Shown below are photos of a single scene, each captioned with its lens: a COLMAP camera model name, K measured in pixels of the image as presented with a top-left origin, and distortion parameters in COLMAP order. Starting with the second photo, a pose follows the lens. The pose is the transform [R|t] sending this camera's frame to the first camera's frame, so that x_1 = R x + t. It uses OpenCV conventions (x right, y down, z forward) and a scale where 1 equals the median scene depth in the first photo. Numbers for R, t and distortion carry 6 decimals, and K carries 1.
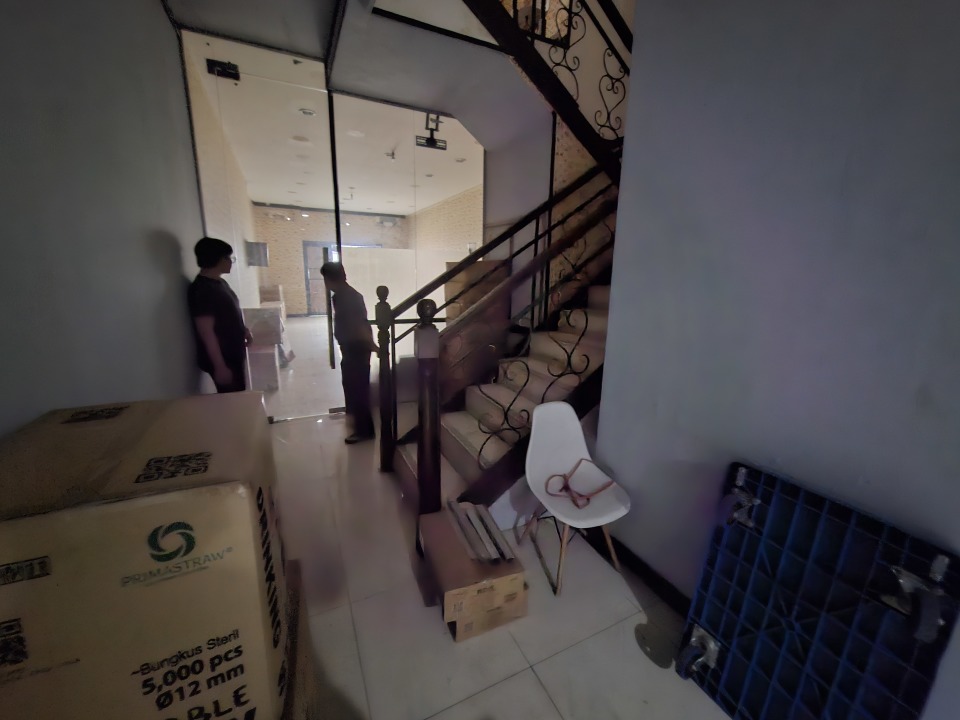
lens RADIAL K [[385.0, 0, 480.0], [0, 385.0, 360.0], [0, 0, 1]] dist [-0.000686, 0.000084]
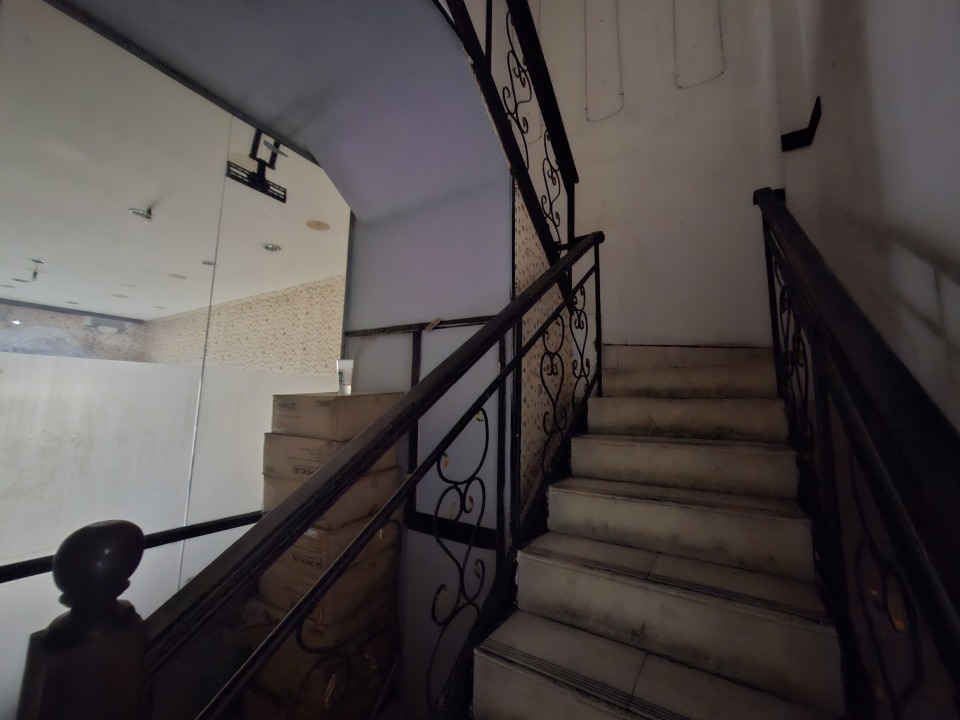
lens RADIAL K [[385.0, 0, 480.0], [0, 385.0, 360.0], [0, 0, 1]] dist [-0.000686, 0.000084]
pose [[0.846936, 0.053973, 0.528948, -0.137178], [0.115029, 0.952674, -0.281391, -0.134694], [-0.519102, 0.299165, 0.800646, 0.479325]]
